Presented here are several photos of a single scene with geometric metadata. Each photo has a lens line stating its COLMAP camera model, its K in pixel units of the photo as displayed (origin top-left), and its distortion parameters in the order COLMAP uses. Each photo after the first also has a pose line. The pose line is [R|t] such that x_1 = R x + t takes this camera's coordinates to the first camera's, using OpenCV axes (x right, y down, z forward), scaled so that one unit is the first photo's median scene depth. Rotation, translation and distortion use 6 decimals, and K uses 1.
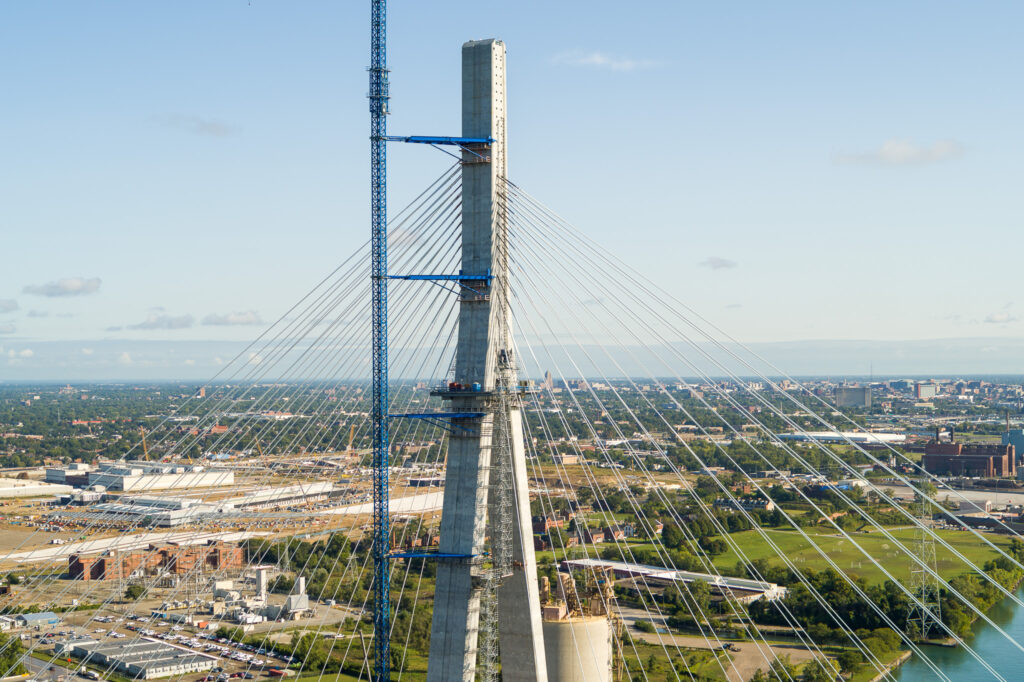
lens RADIAL K [[1613.5, 0, 455.6], [0, 1613.5, 377.7], [0, 0, 1]] dist [-0.067629, -0.033929]
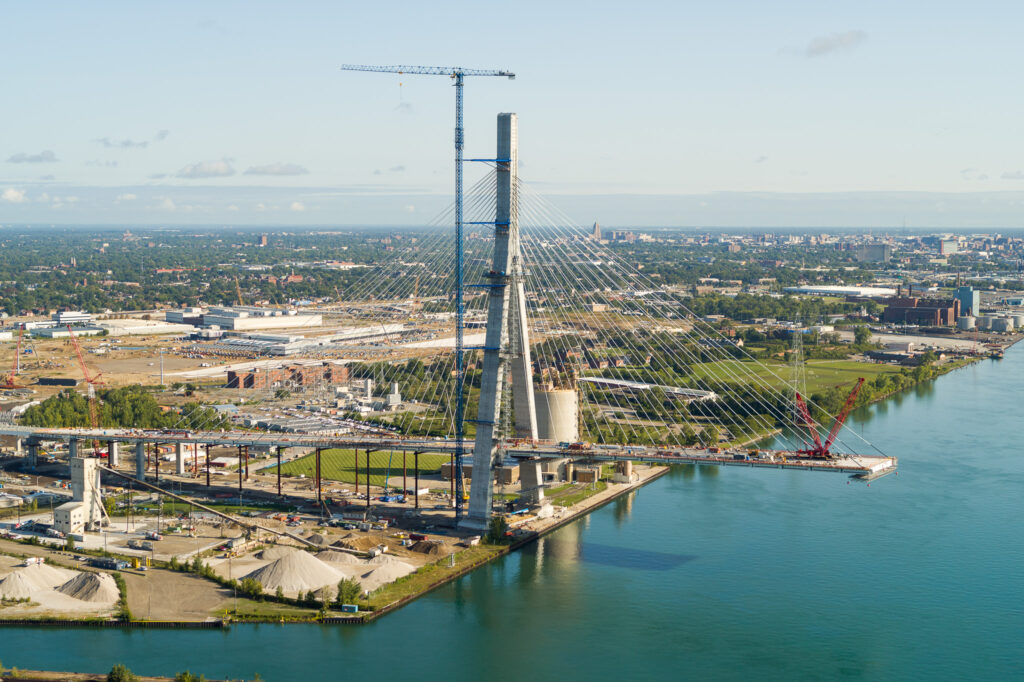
lens RADIAL K [[1608.6, 0, 510.3], [0, 1608.6, 348.2], [0, 0, 1]] dist [-0.052965, 0.003729]
pose [[0.999959, 0.008858, 0.001997, 0.006364], [-0.008984, 0.997065, 0.076032, -0.018698], [-0.001318, -0.076047, 0.997103, -0.383496]]
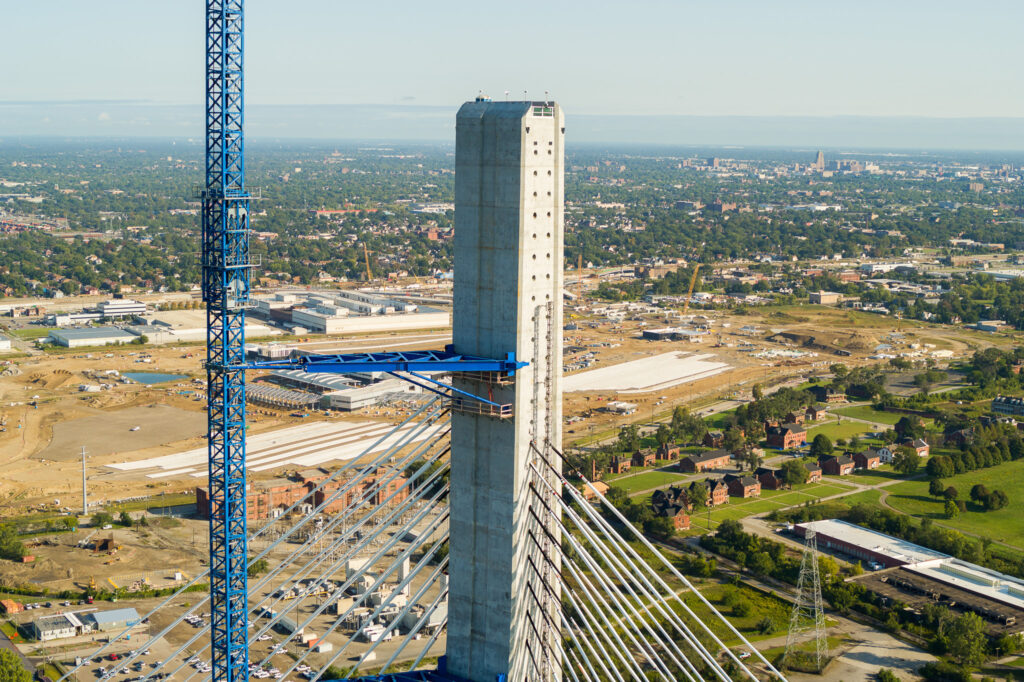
lens RADIAL K [[1608.6, 0, 510.3], [0, 1608.6, 348.2], [0, 0, 1]] dist [-0.052965, 0.003729]
pose [[0.990951, 0.036946, -0.129037, 0.023229], [-0.020363, 0.991624, 0.127546, -0.064575], [0.132668, -0.123764, 0.983403, 0.193282]]
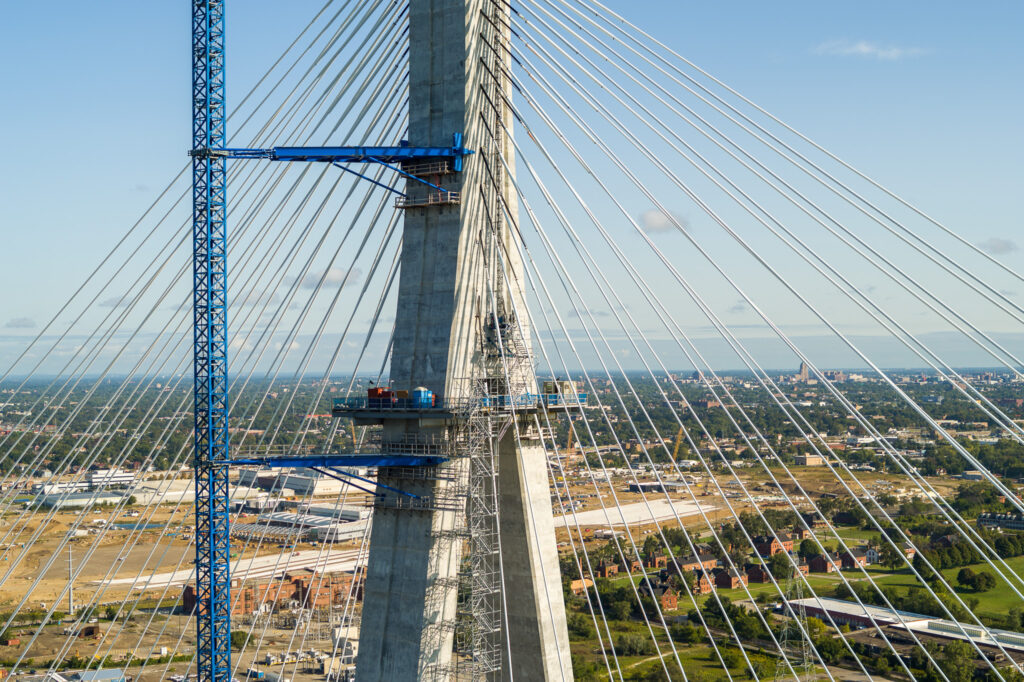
lens RADIAL K [[1608.6, 0, 510.3], [0, 1608.6, 348.2], [0, 0, 1]] dist [-0.052965, 0.003729]
pose [[0.992193, -0.004347, -0.124636, 0.028849], [0.002699, 0.999907, -0.013385, -0.000563], [0.124682, 0.012944, 0.992112, 0.178344]]
